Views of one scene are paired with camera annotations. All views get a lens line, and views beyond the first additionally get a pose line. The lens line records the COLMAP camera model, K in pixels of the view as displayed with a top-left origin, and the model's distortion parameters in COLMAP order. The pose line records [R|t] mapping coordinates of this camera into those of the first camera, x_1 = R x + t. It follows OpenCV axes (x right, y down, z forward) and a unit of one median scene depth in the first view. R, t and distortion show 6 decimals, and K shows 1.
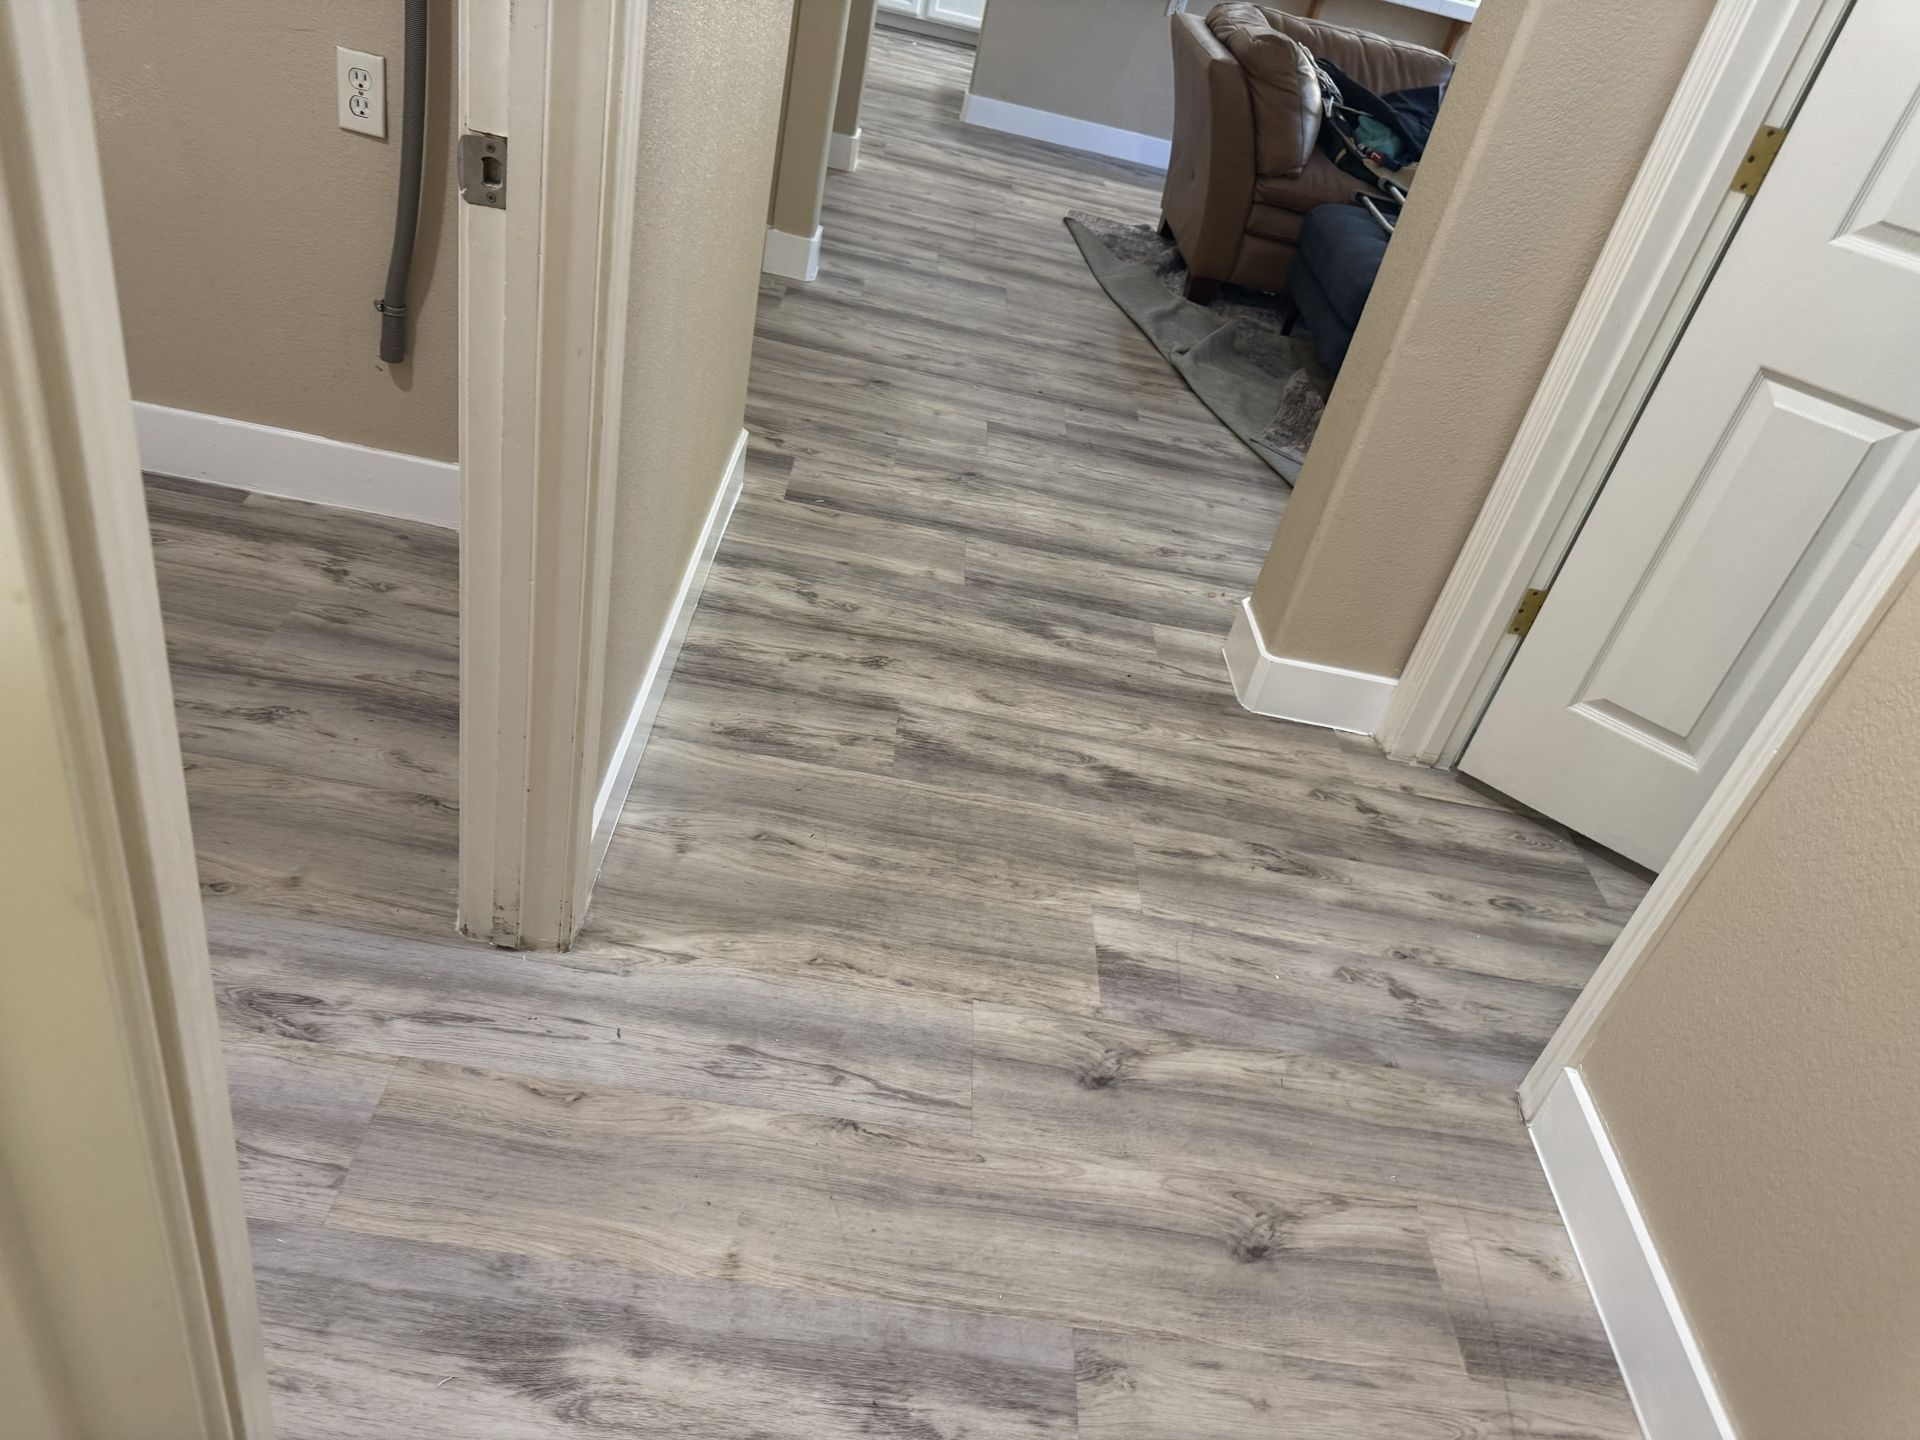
lens RADIAL K [[1371.1, 0, 958.2], [0, 1371.1, 703.7], [0, 0, 1]] dist [0.019780, -0.008305]
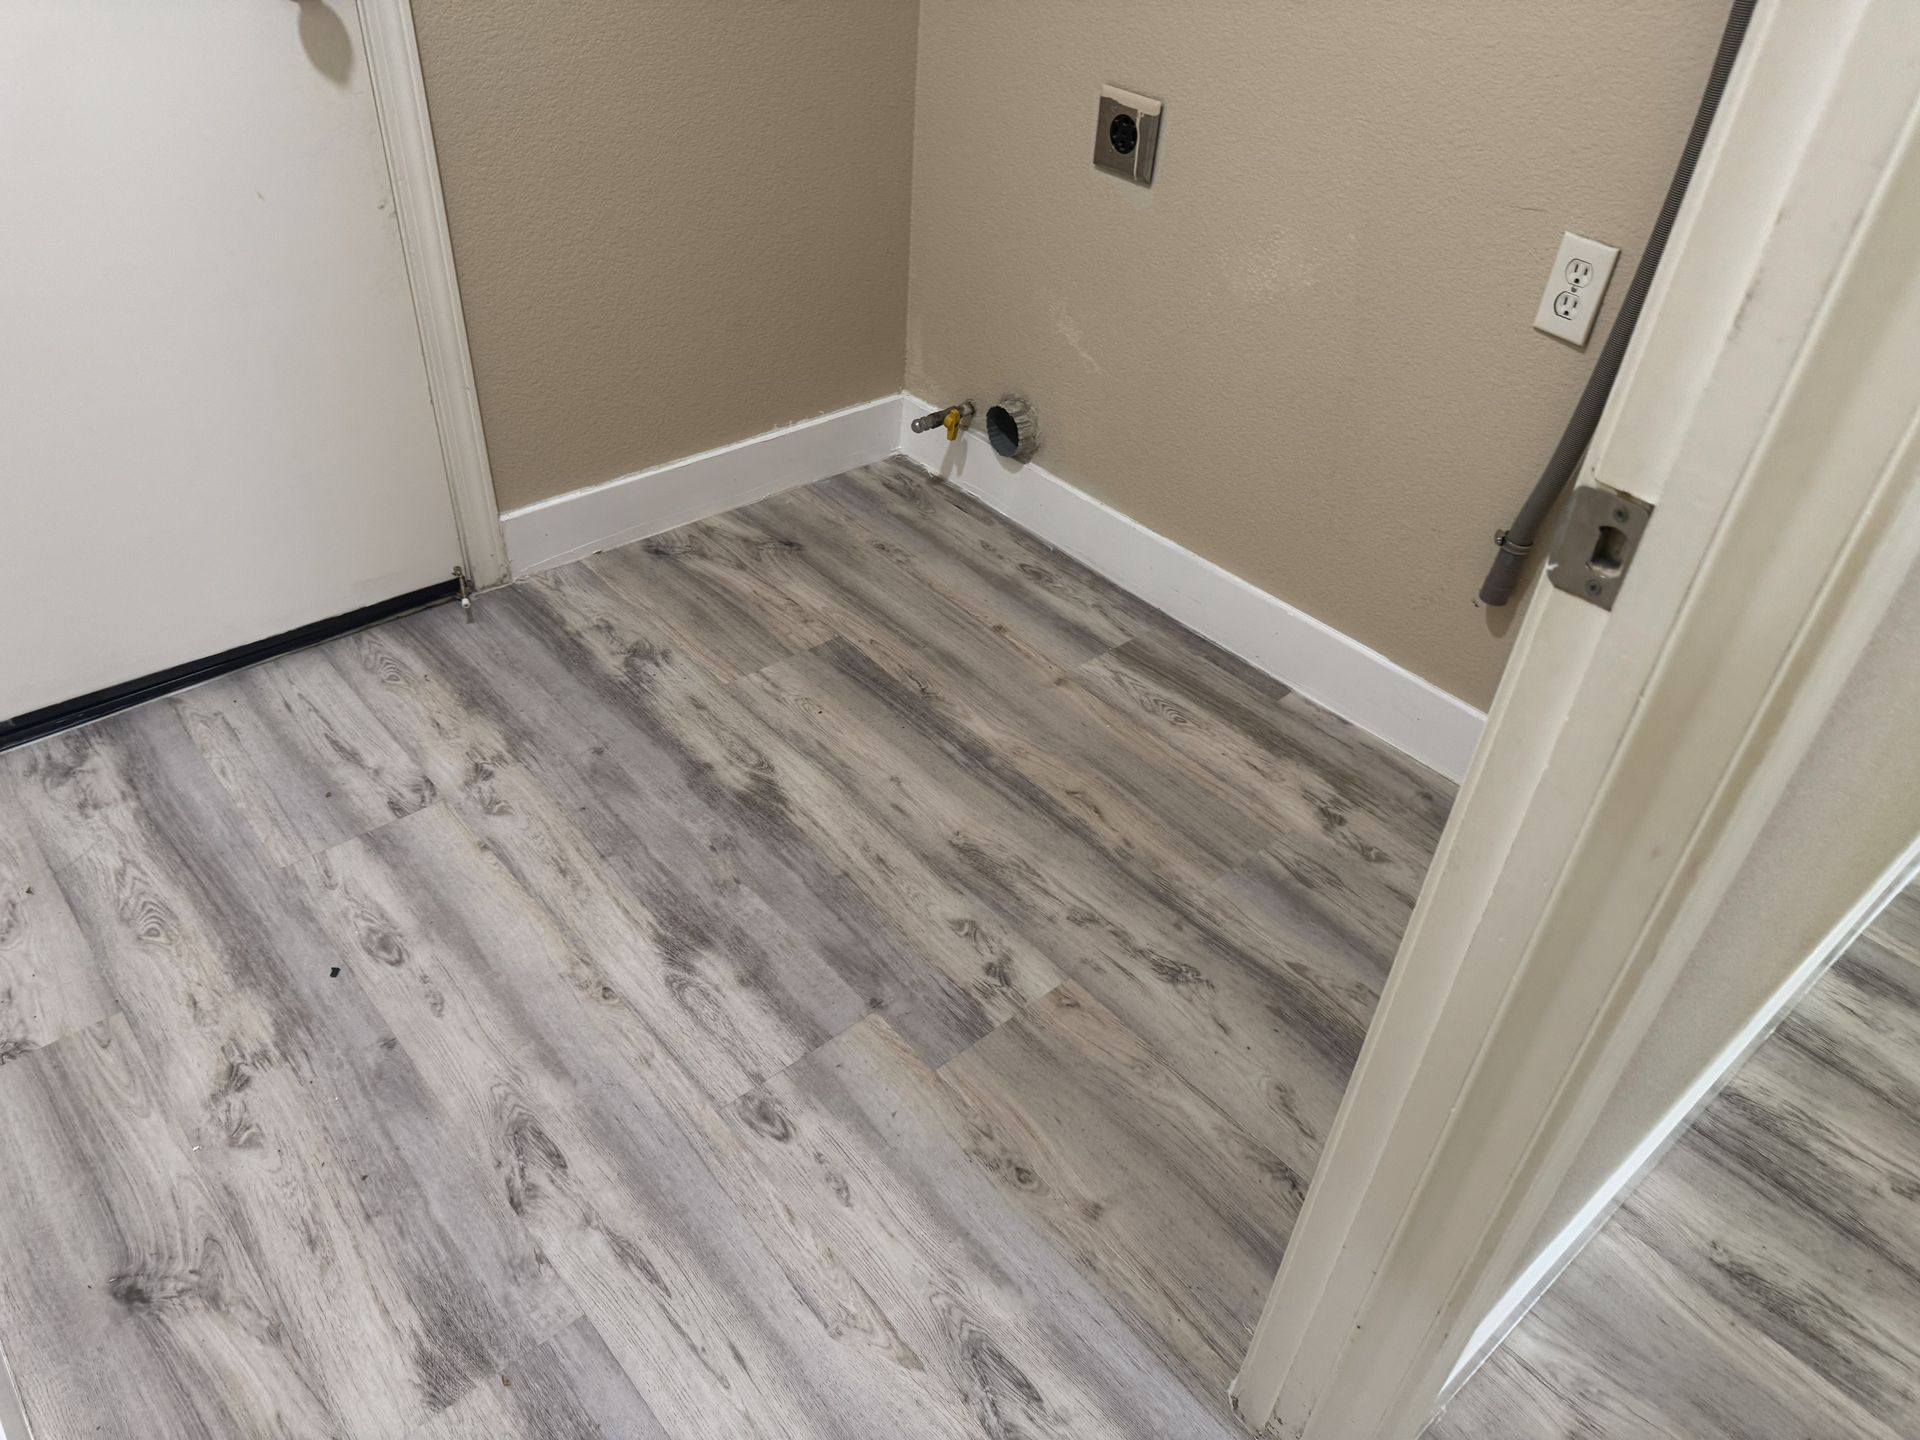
lens RADIAL K [[1371.1, 0, 977.9], [0, 1371.1, 730.9], [0, 0, 1]] dist [0.019780, -0.008305]
pose [[0.679180, 0.325378, -0.657909, -0.064592], [-0.355260, 0.930105, 0.093251, -0.157151], [0.642266, 0.170394, 0.747302, 0.233574]]
